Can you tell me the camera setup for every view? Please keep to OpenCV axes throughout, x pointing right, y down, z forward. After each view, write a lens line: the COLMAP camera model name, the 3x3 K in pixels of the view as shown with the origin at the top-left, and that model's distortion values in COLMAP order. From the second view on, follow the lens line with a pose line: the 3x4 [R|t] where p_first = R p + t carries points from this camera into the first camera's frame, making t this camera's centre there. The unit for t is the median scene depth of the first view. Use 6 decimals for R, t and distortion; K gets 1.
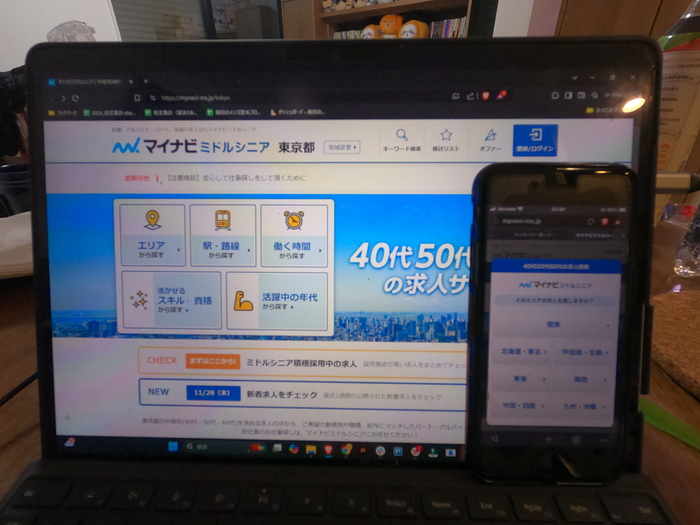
lens RADIAL K [[330.4, 0, 350.3], [0, 330.4, 265.0], [0, 0, 1]] dist [0.002822, -0.000110]
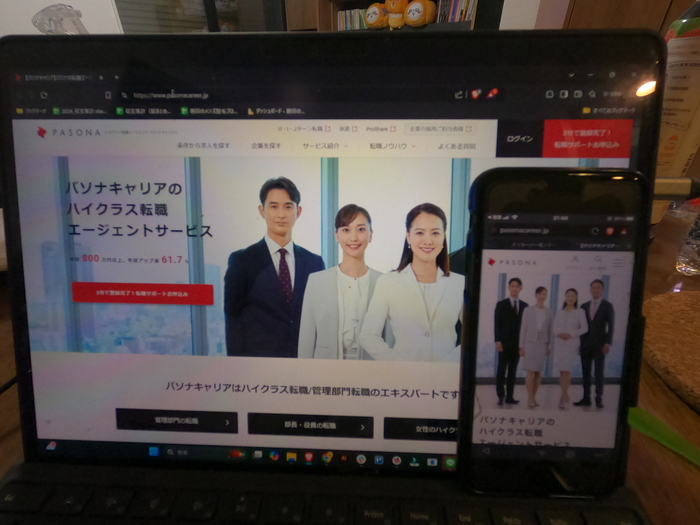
lens RADIAL K [[330.4, 0, 350.3], [0, 330.4, 265.0], [0, 0, 1]] dist [0.002822, -0.000110]
pose [[0.999913, 0.007729, -0.010717, 0.064377], [-0.007265, 0.999062, 0.042679, -0.061107], [0.011036, -0.042598, 0.999031, 0.035209]]
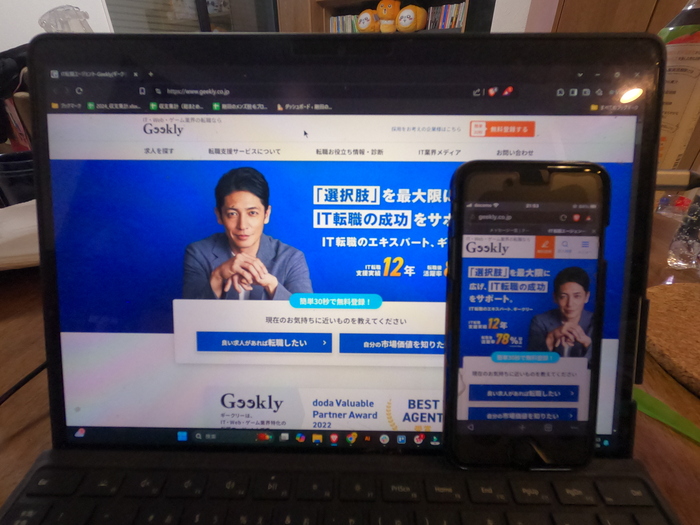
lens RADIAL K [[330.4, 0, 350.3], [0, 330.4, 265.0], [0, 0, 1]] dist [0.002822, -0.000110]
pose [[0.999908, 0.001726, 0.013477, -0.031302], [-0.002143, 0.999517, 0.030998, -0.014730], [-0.013417, -0.031024, 0.999429, -0.016504]]
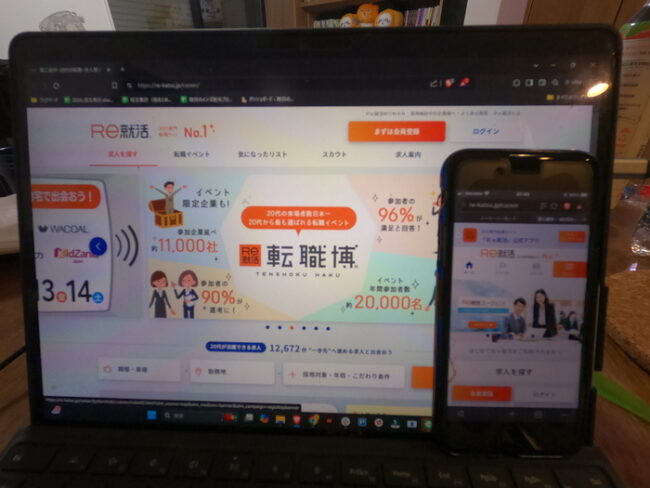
lens RADIAL K [[307.3, 0, 325.4], [0, 307.3, 246.2], [0, 0, 1]] dist [0.001283, 0.000224]
pose [[0.999930, 0.004693, -0.010882, 0.034557], [-0.004486, 0.999810, 0.018966, -0.018102], [0.010969, -0.018916, 0.999761, 0.024926]]
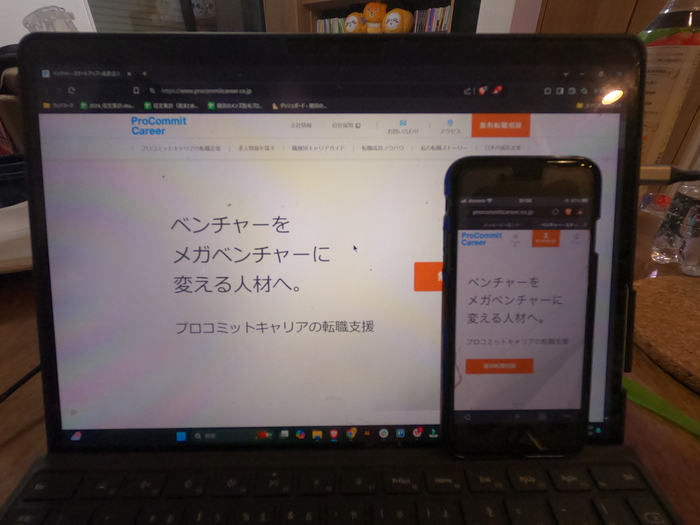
lens RADIAL K [[330.4, 0, 350.3], [0, 330.4, 265.0], [0, 0, 1]] dist [0.002822, -0.000110]
pose [[0.999034, -0.015076, 0.041281, -0.050522], [0.014044, 0.999584, 0.025173, 0.001442], [-0.041643, -0.024569, 0.998830, -0.028581]]
